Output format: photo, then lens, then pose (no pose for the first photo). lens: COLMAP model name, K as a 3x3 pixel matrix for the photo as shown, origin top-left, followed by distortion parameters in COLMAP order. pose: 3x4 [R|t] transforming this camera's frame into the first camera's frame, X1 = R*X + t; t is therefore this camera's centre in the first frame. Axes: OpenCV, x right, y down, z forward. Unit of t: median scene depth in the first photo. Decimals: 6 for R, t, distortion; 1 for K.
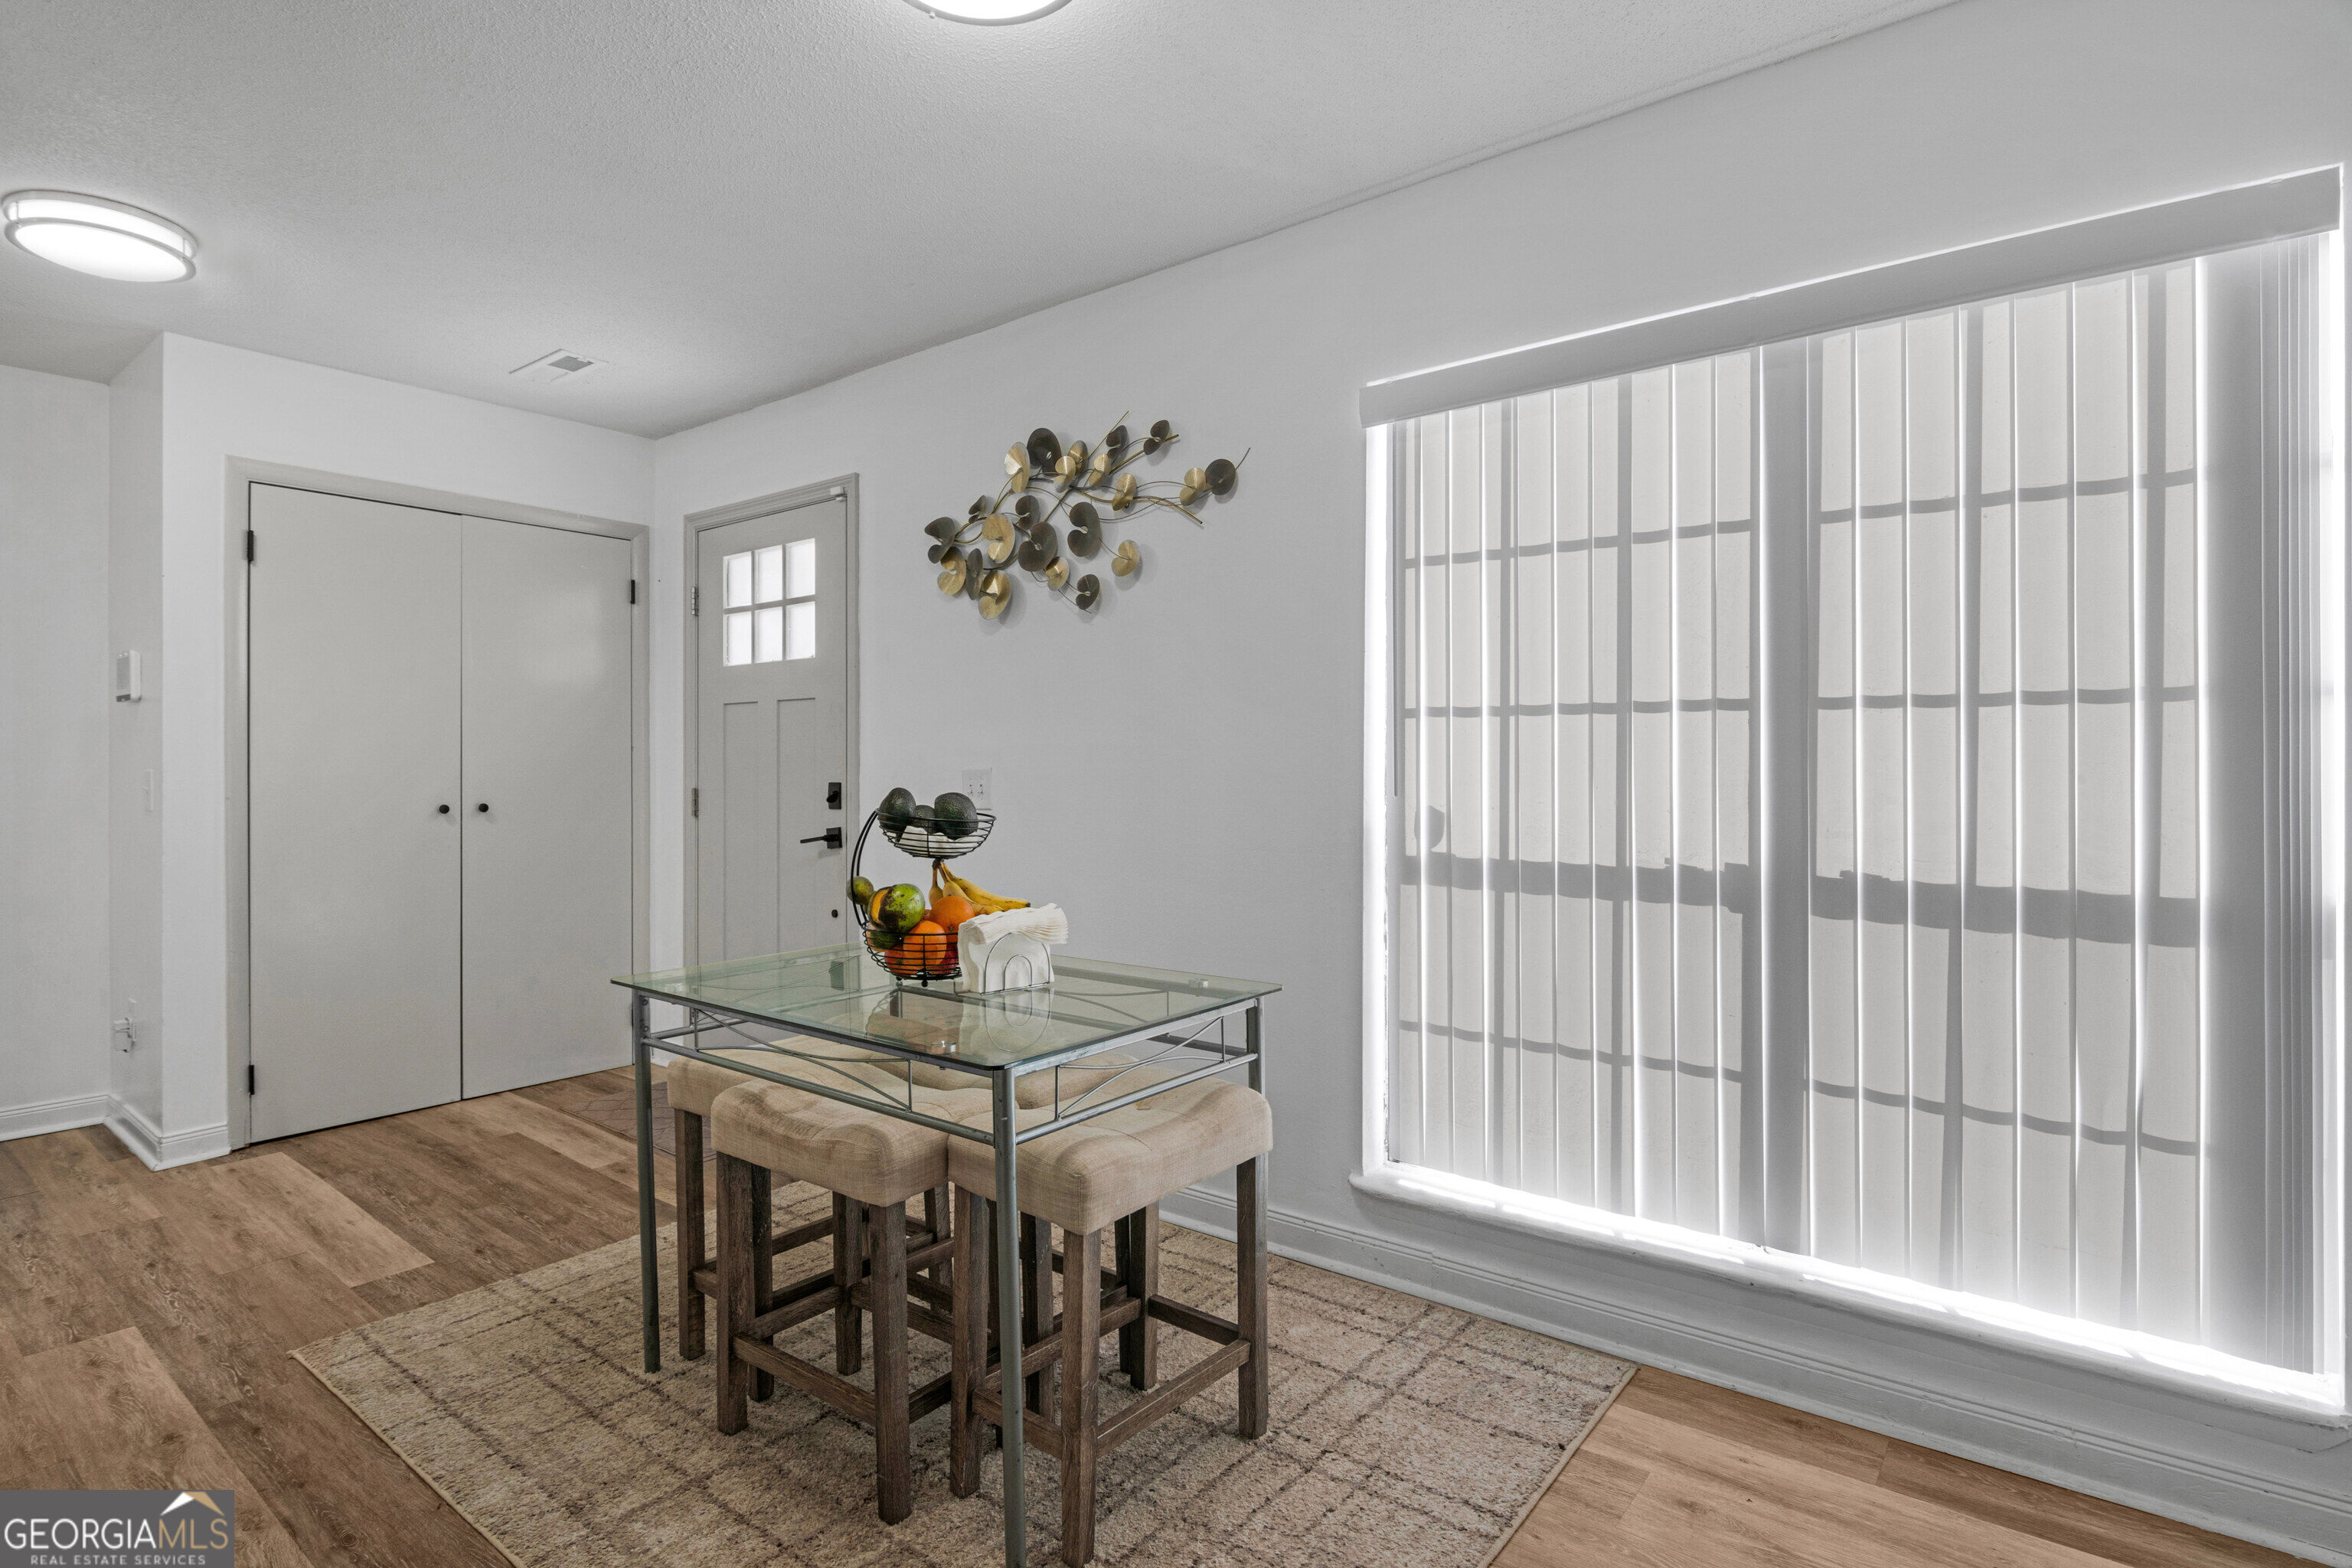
lens RADIAL K [[1148.1, 0, 1190.6], [0, 1148.1, 772.7], [0, 0, 1]] dist [-0.009825, -0.009437]
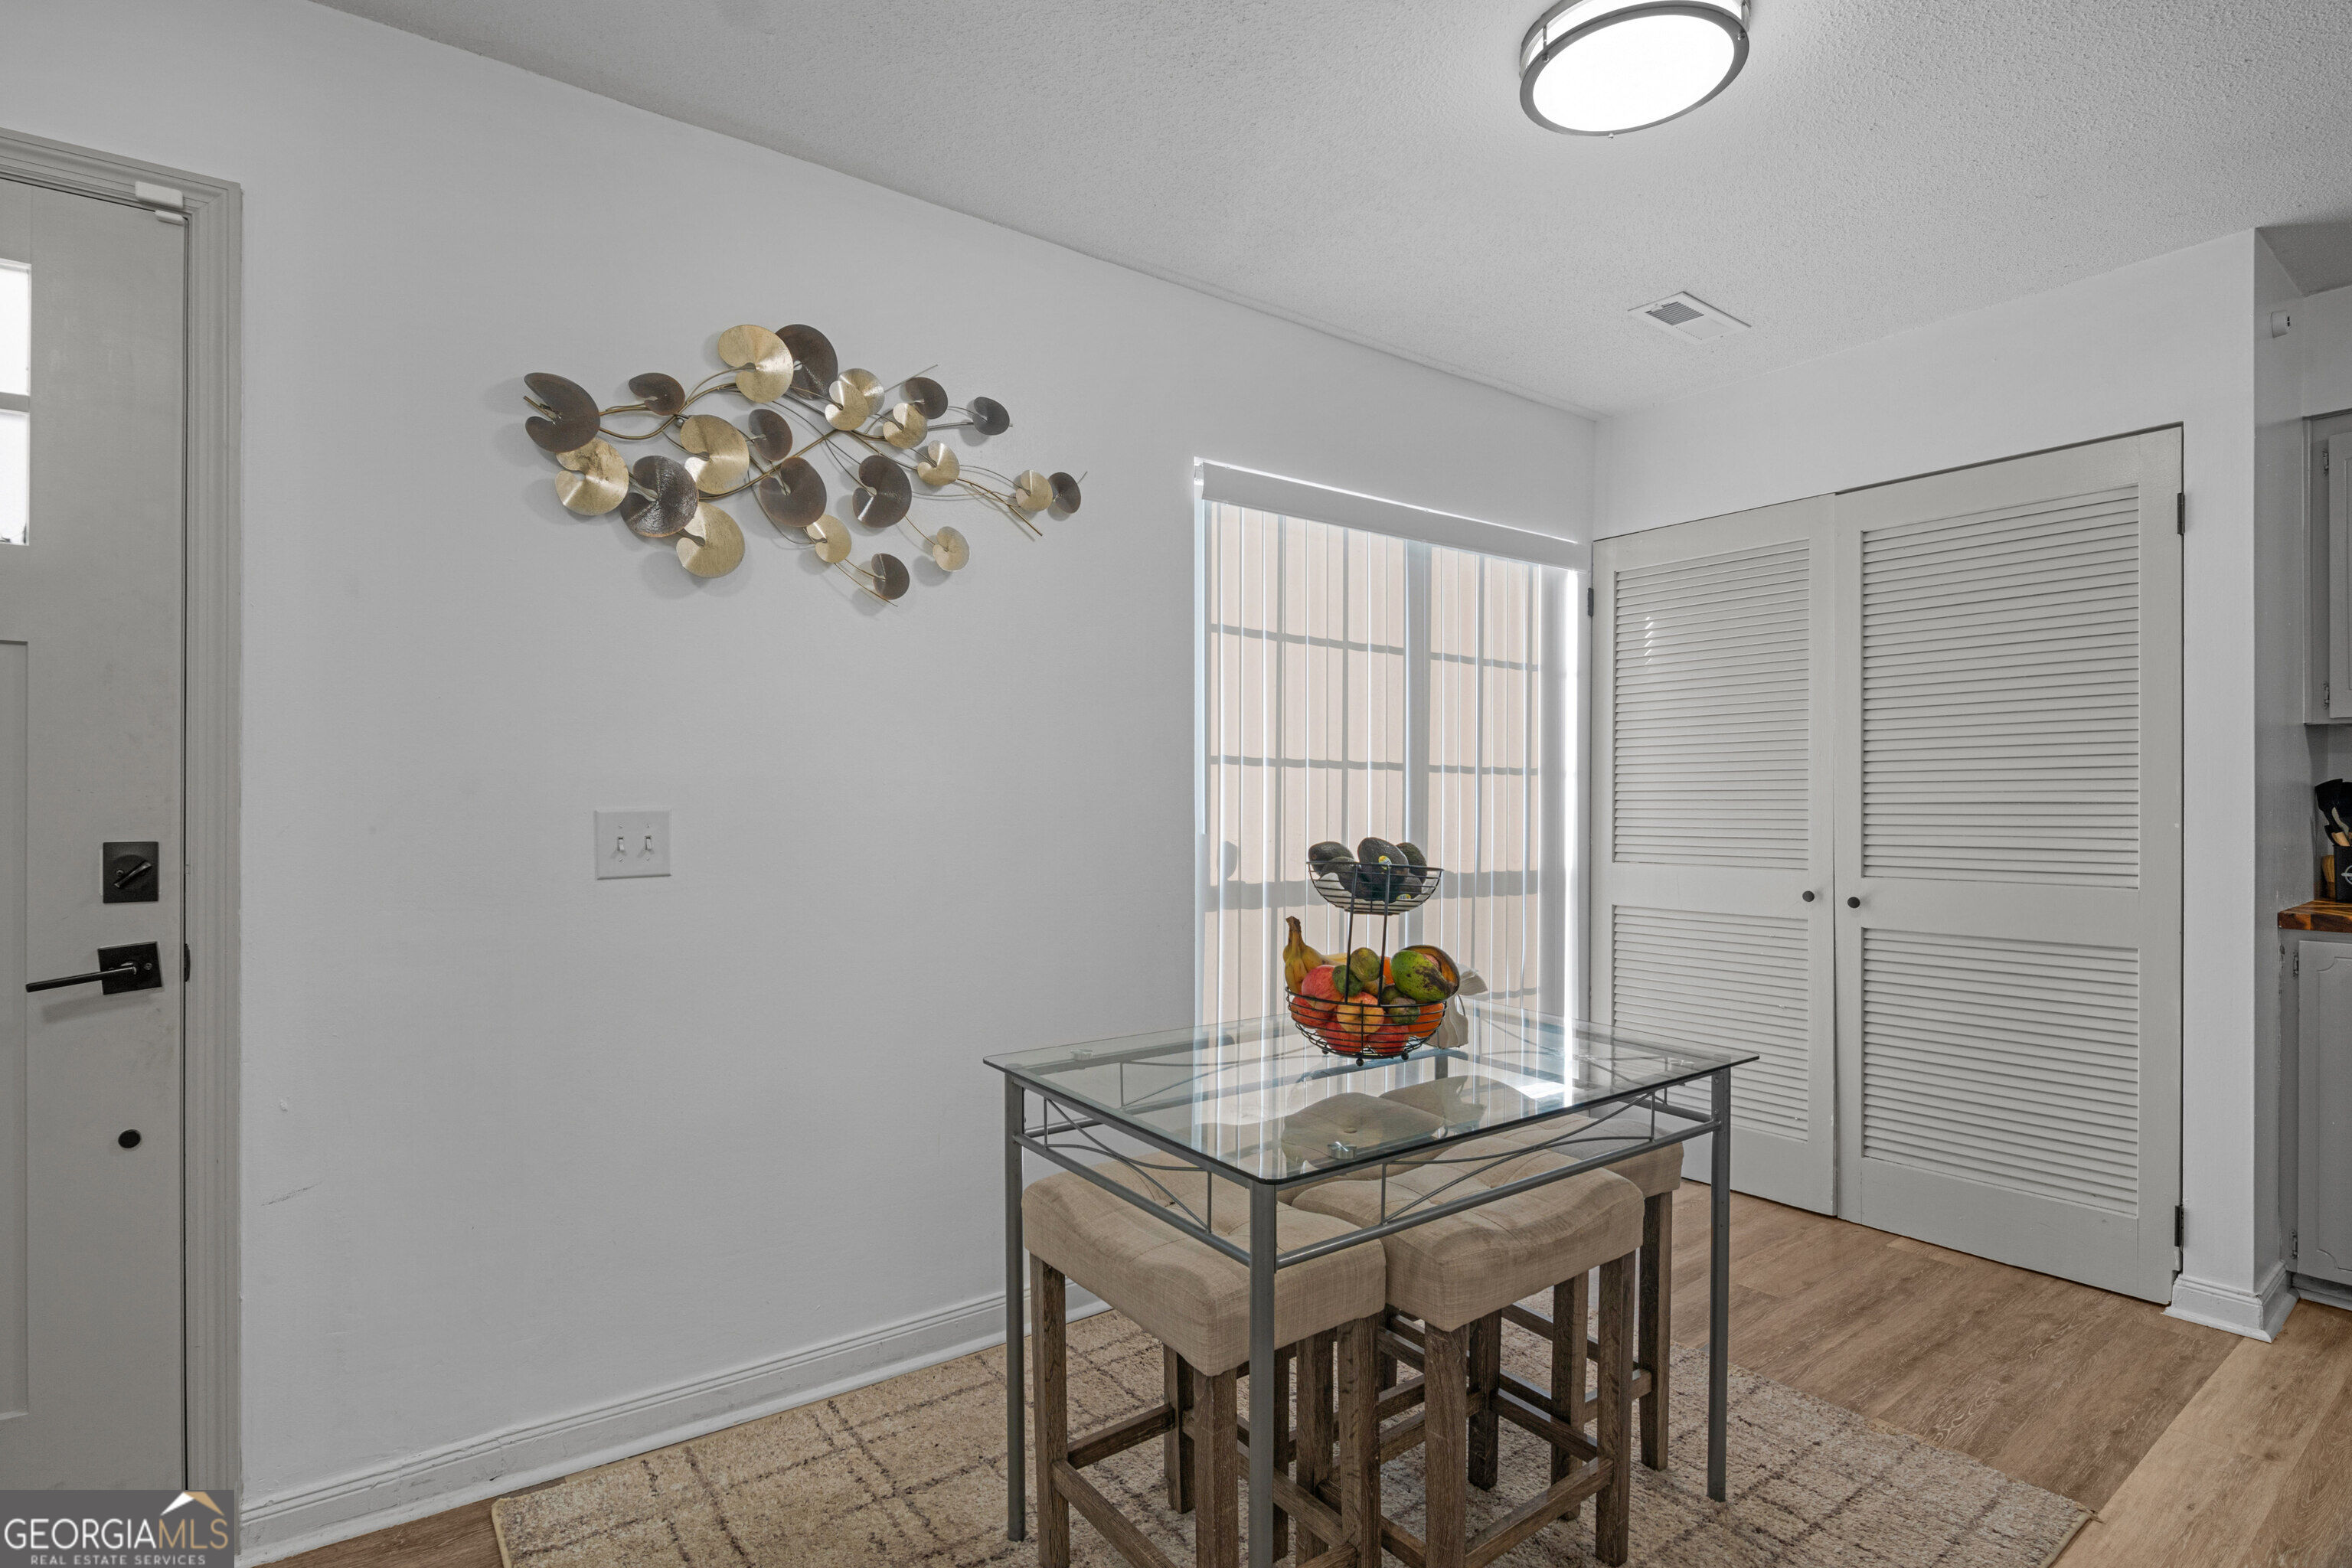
lens RADIAL K [[1160.7, 0, 1194.2], [0, 1160.7, 798.4], [0, 0, 1]] dist [-0.010355, -0.006618]
pose [[0.264512, 0.004430, 0.964372, -0.674875], [0.002239, 0.999984, -0.005207, -0.005805], [-0.964380, 0.003536, 0.264498, 0.523881]]
